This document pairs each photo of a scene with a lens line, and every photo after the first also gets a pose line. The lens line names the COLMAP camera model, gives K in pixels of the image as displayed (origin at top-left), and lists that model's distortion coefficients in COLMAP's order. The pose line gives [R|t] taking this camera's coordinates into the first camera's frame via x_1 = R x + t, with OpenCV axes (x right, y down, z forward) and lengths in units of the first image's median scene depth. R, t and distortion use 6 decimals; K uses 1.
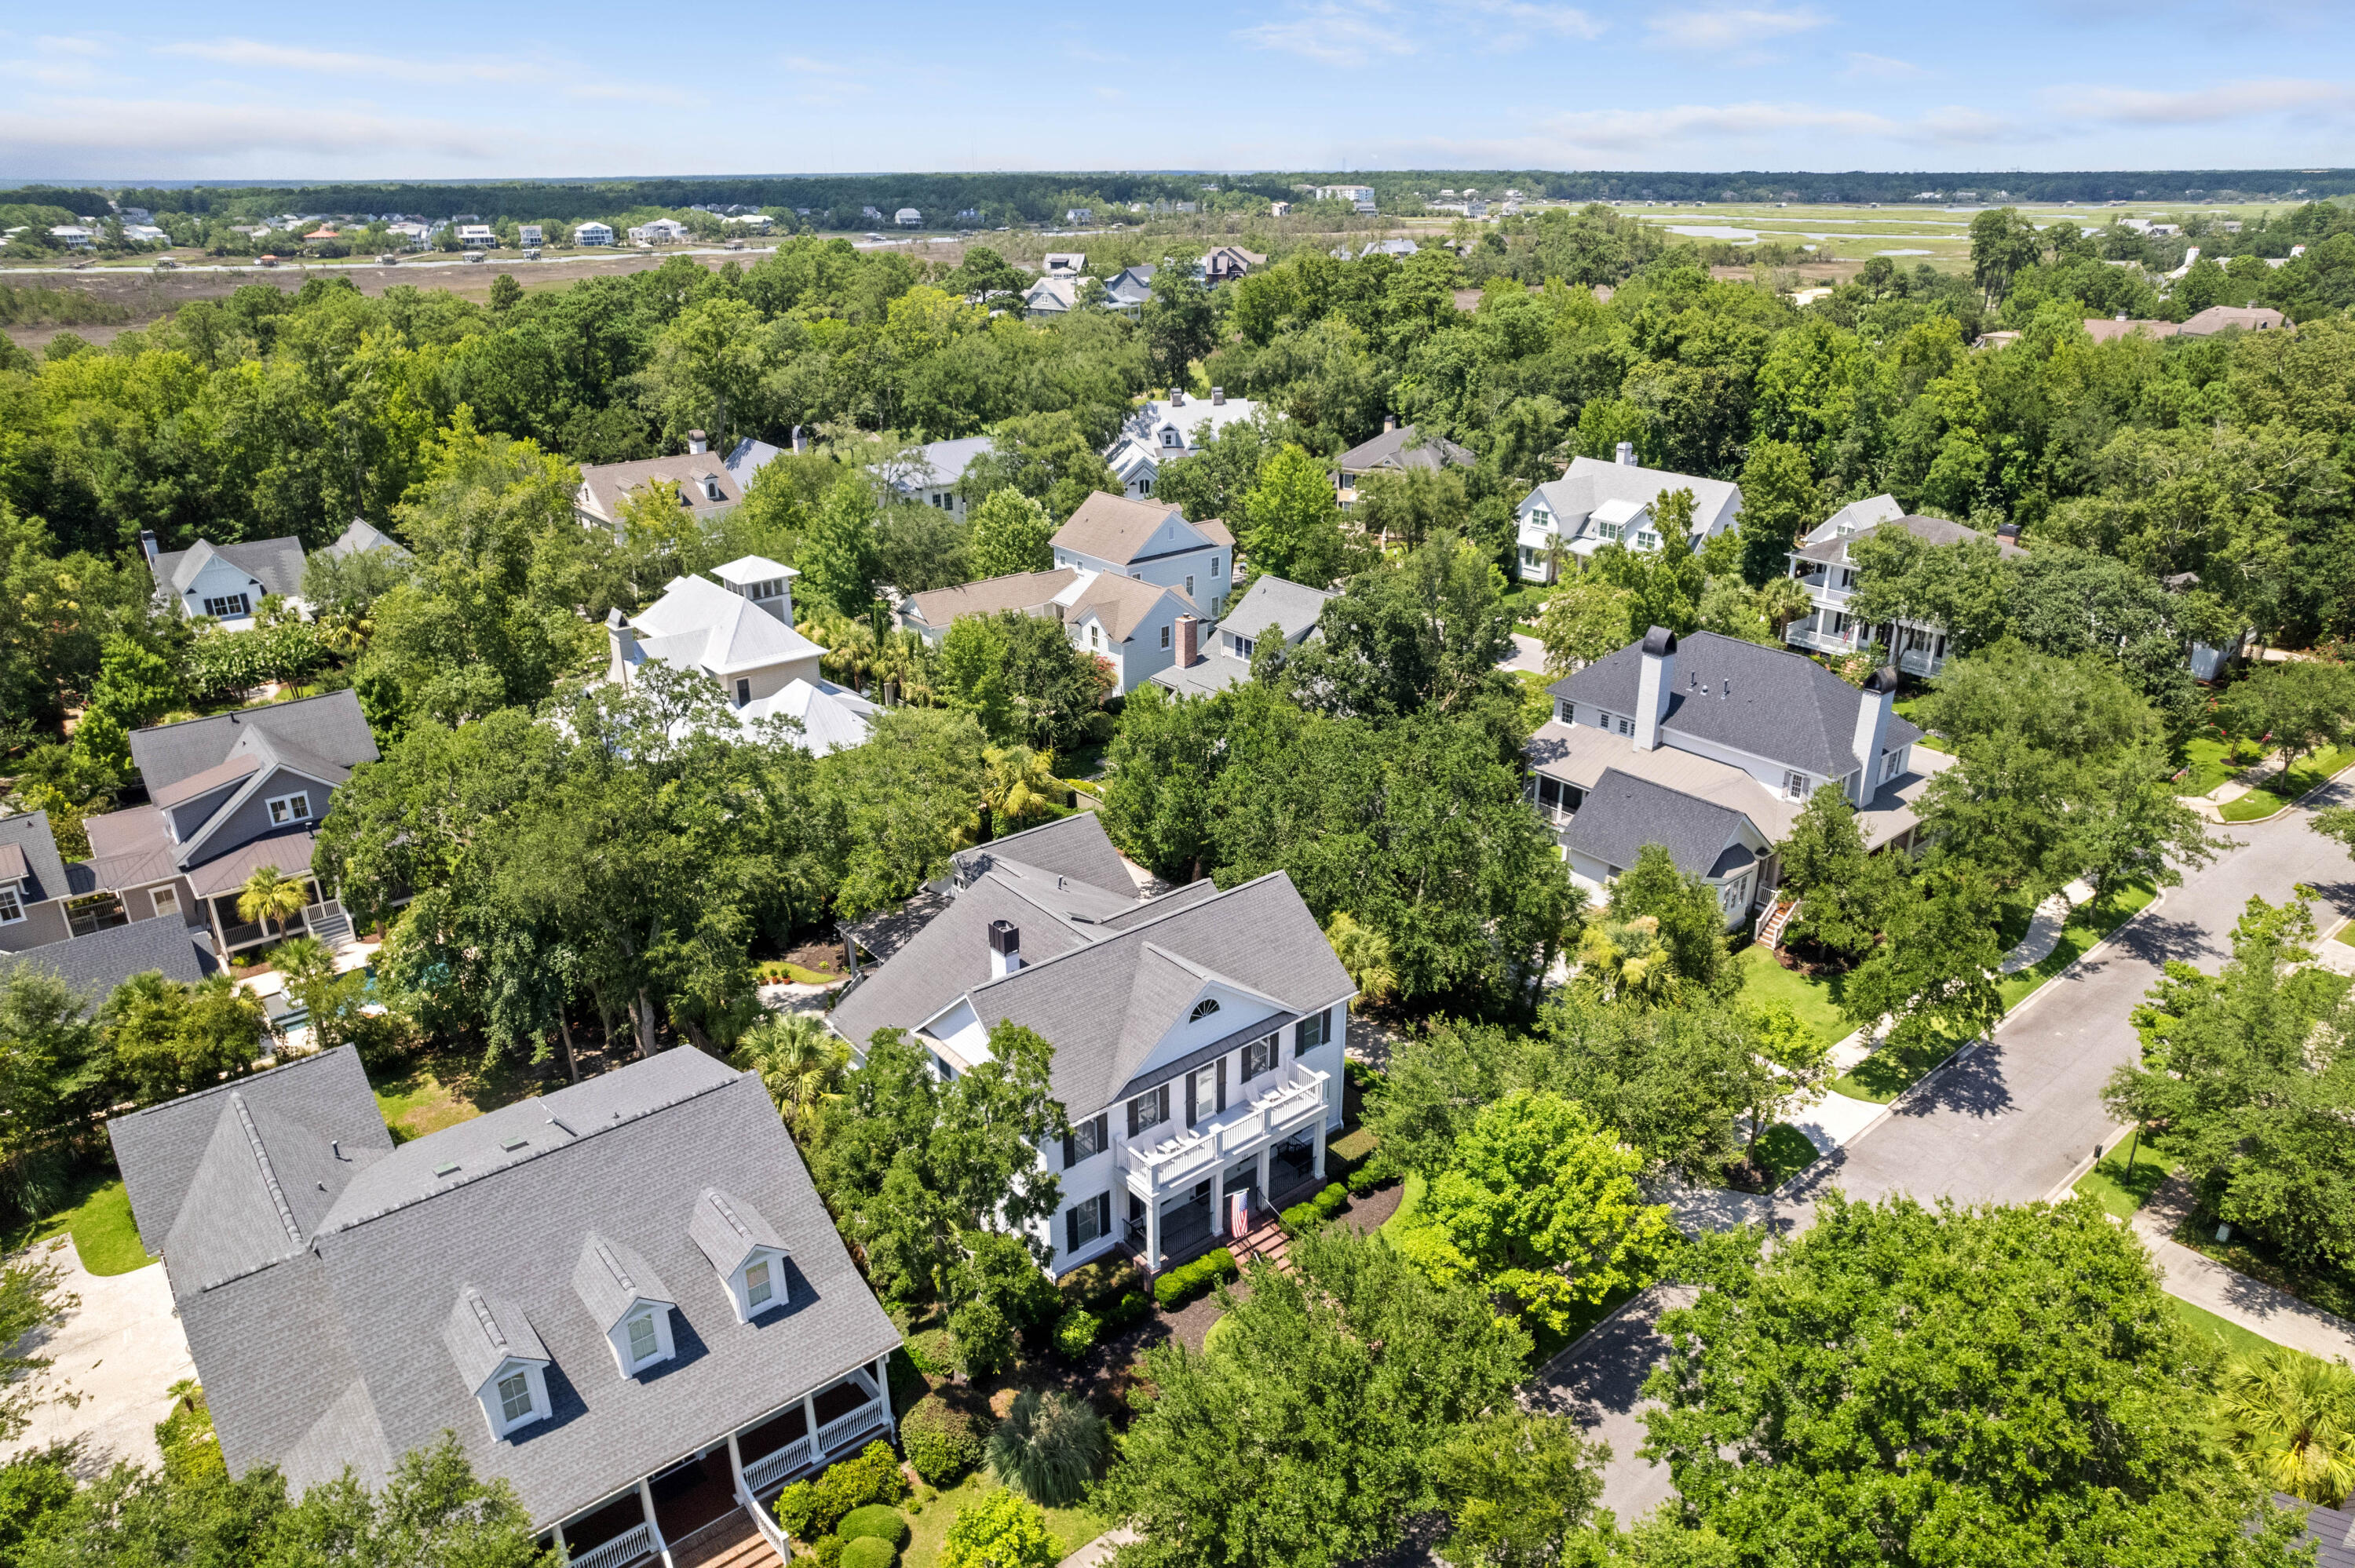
lens RADIAL K [[1510.4, 0, 1187.5], [0, 1510.4, 760.4], [0, 0, 1]] dist [-0.073904, 0.071553]
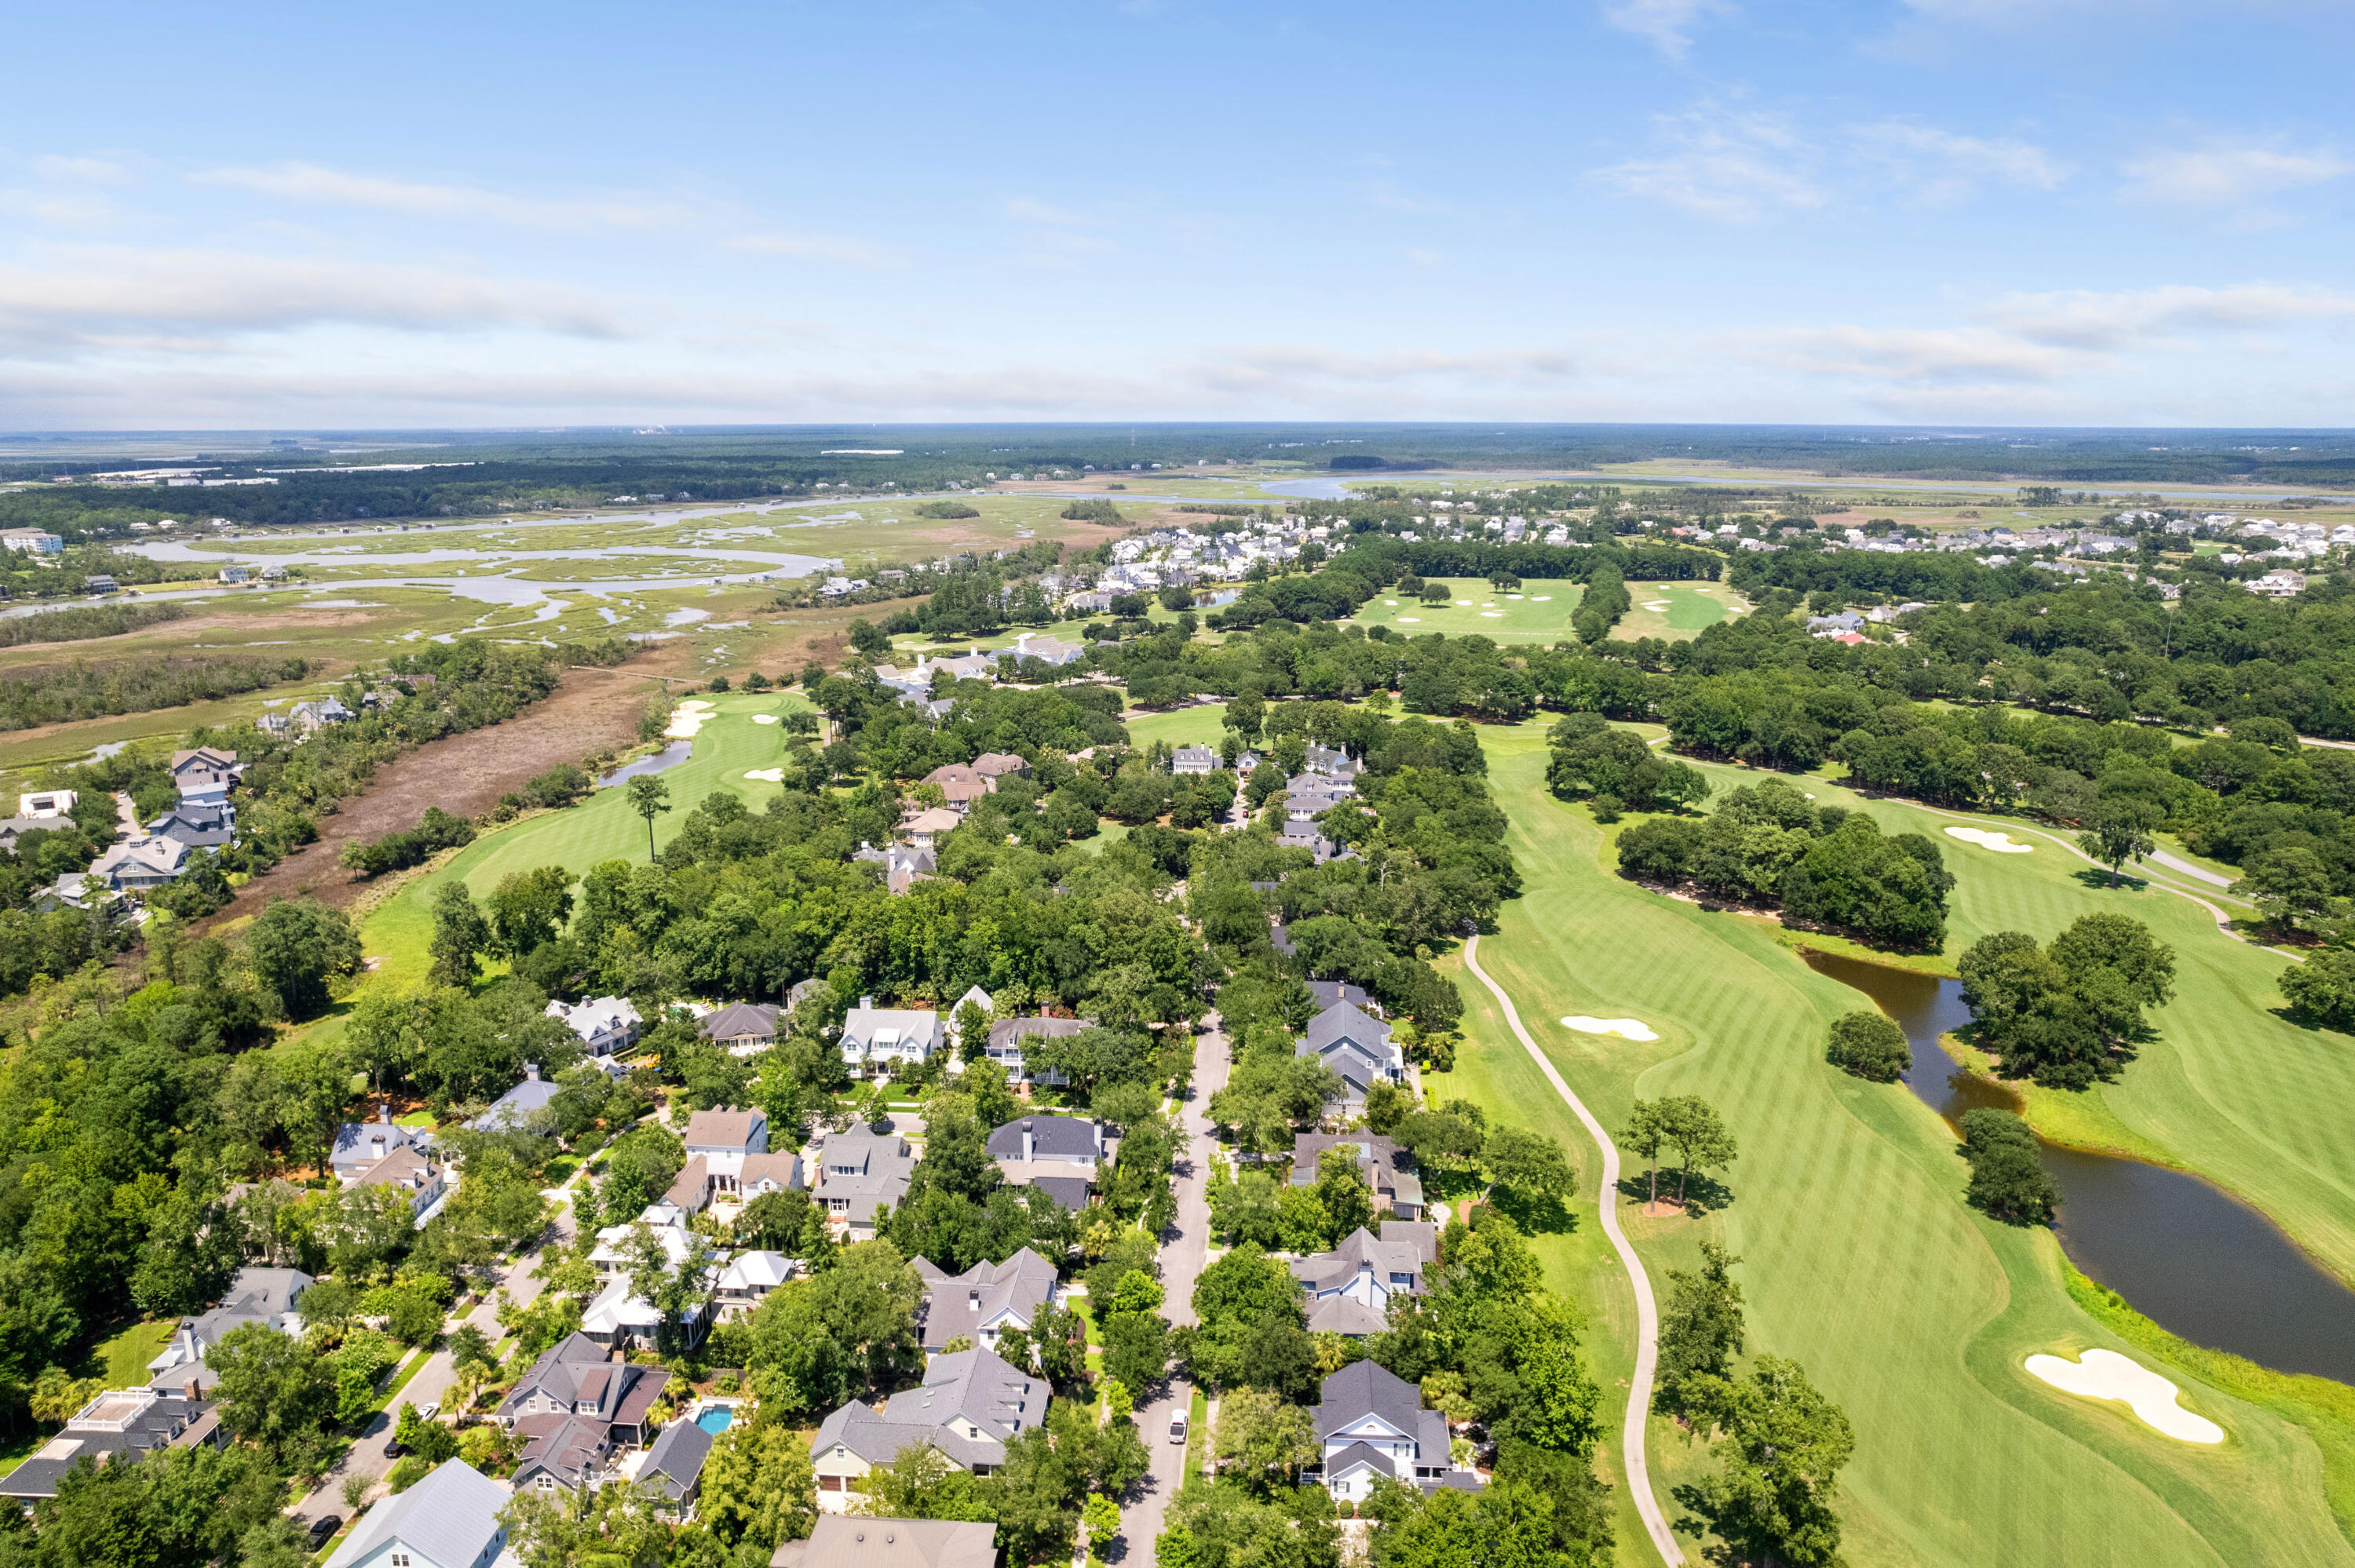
lens RADIAL K [[1510.4, 0, 1187.5], [0, 1510.4, 760.4], [0, 0, 1]] dist [-0.073904, 0.071553]
pose [[0.685990, -0.154451, 0.711029, -1.196236], [0.265846, 0.962853, -0.047331, -0.452211], [-0.677306, 0.221493, 0.701568, -1.175240]]
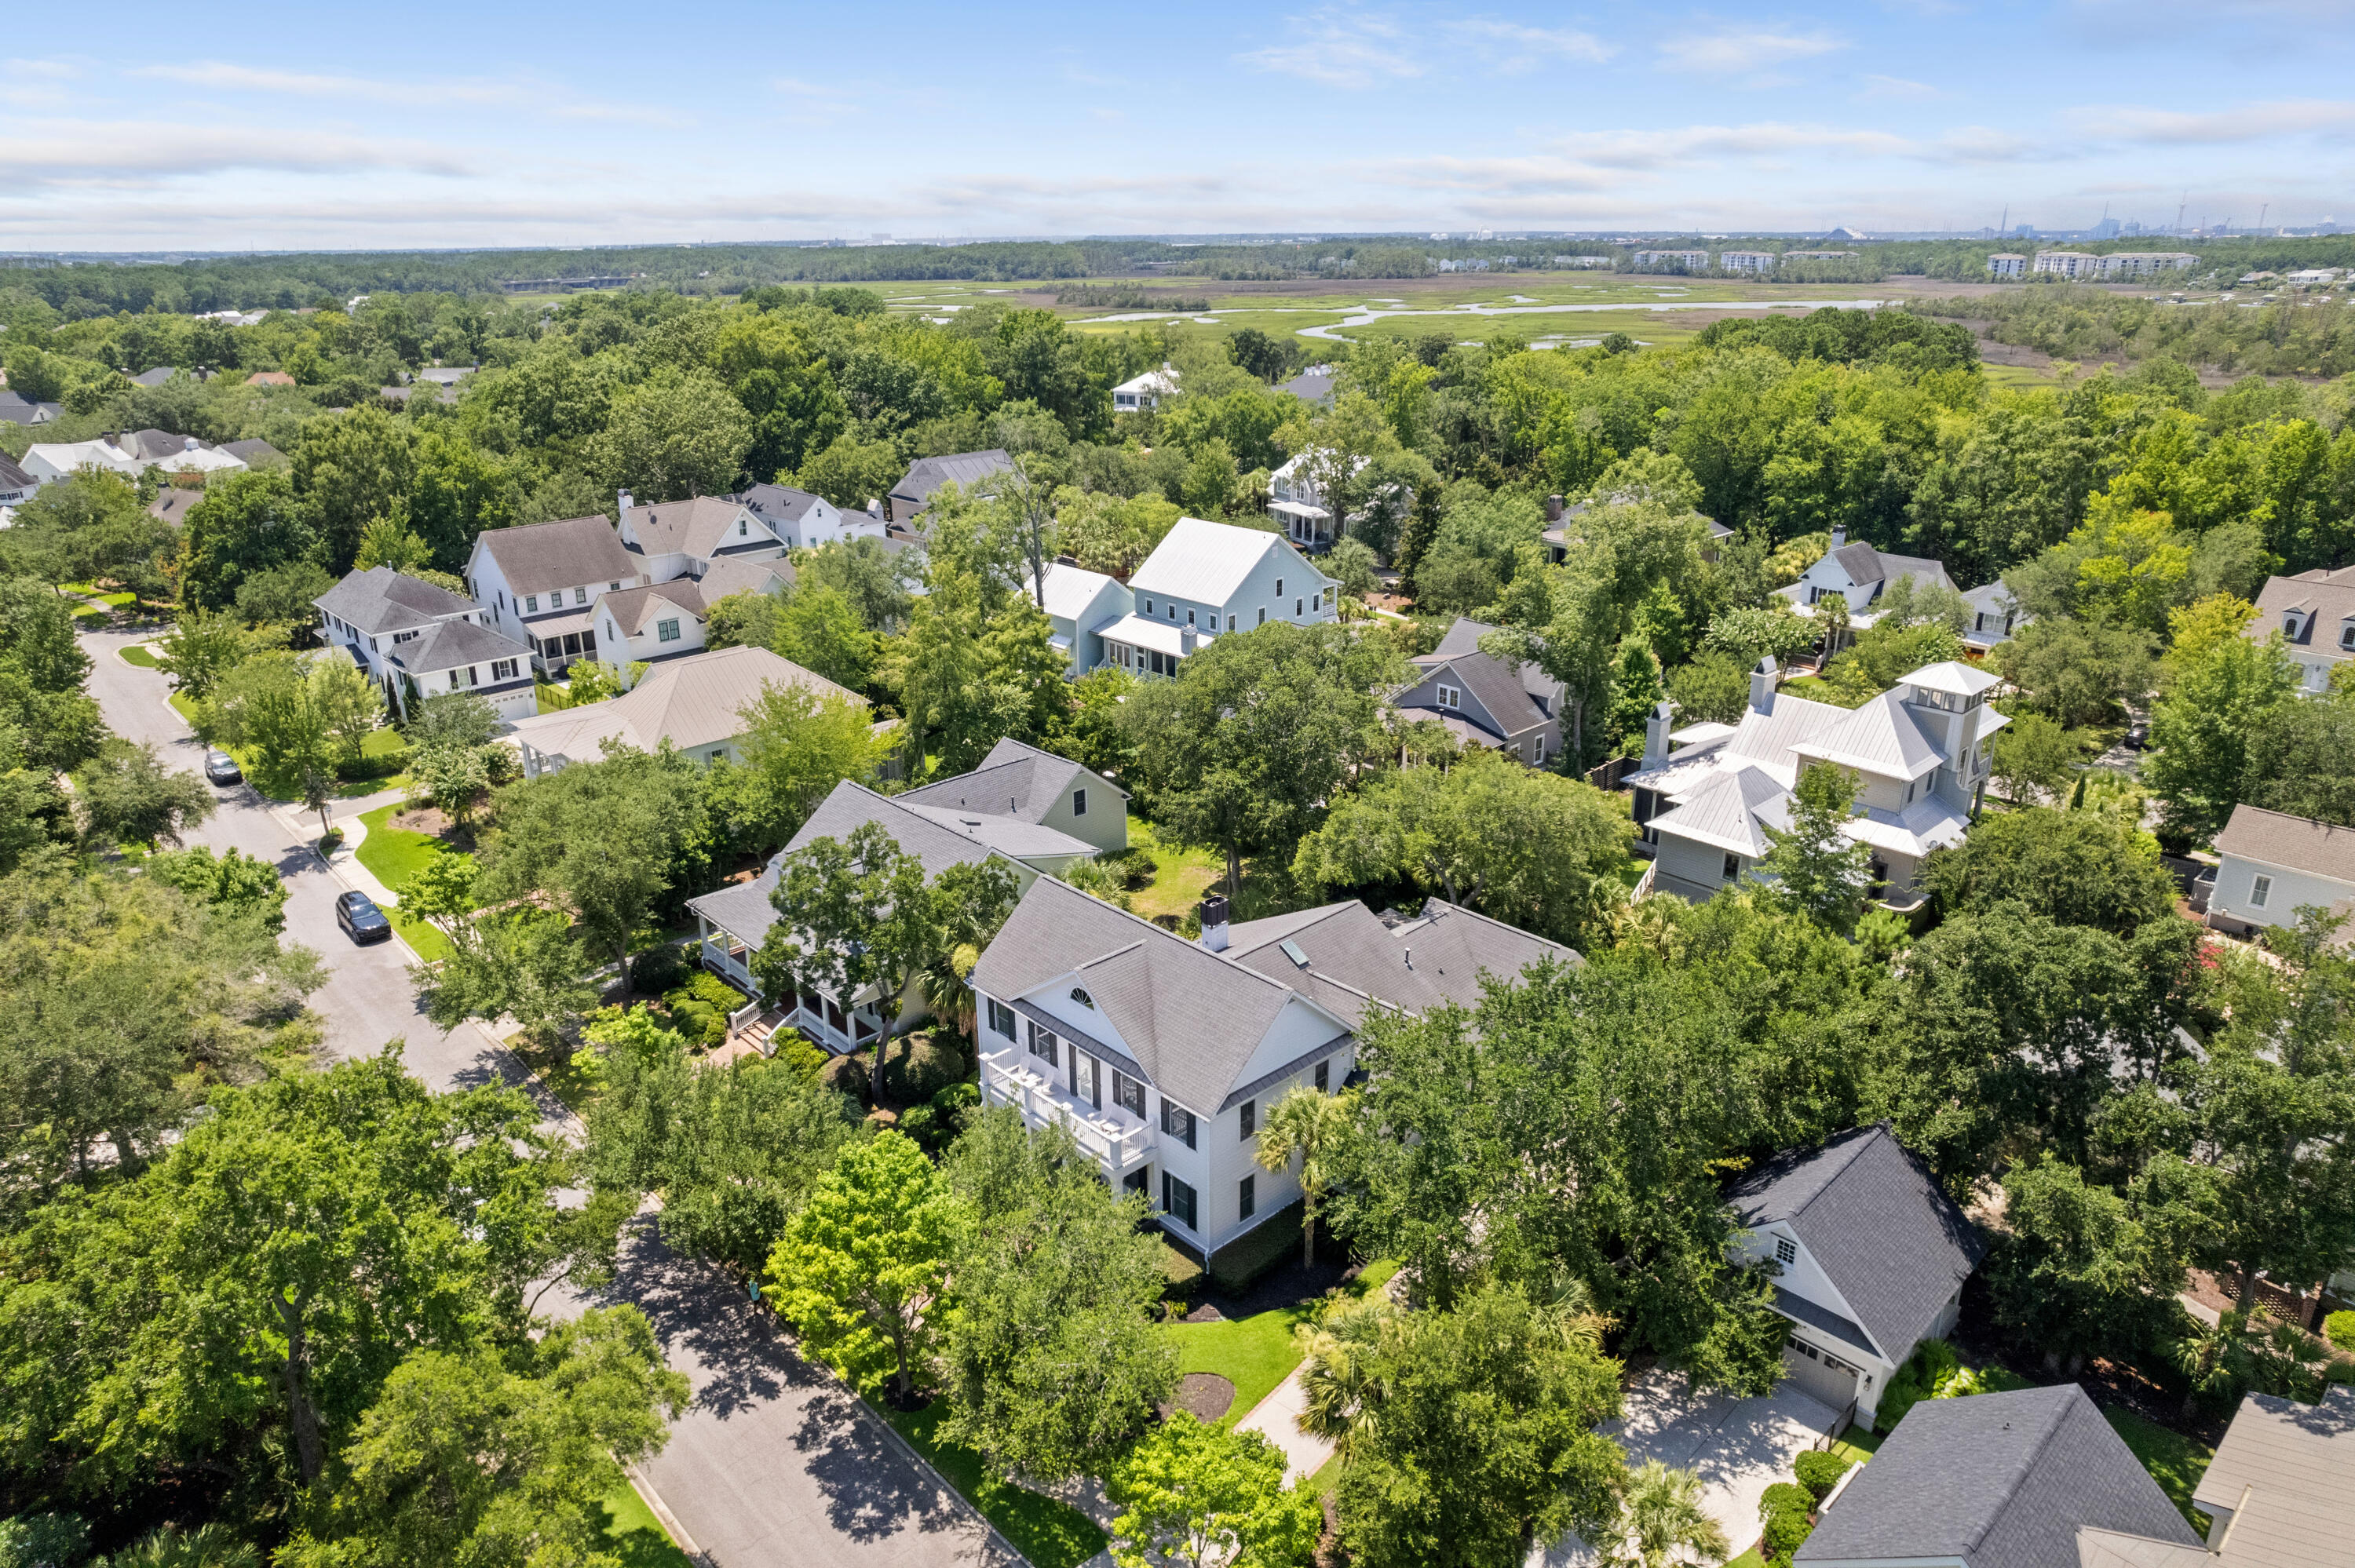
lens RADIAL K [[1510.4, 0, 1187.5], [0, 1510.4, 760.4], [0, 0, 1]] dist [-0.073904, 0.071553]
pose [[0.062531, 0.336265, -0.939689, 0.529760], [-0.359117, 0.886050, 0.293173, -0.180592], [0.931195, 0.319126, 0.176164, 0.440877]]
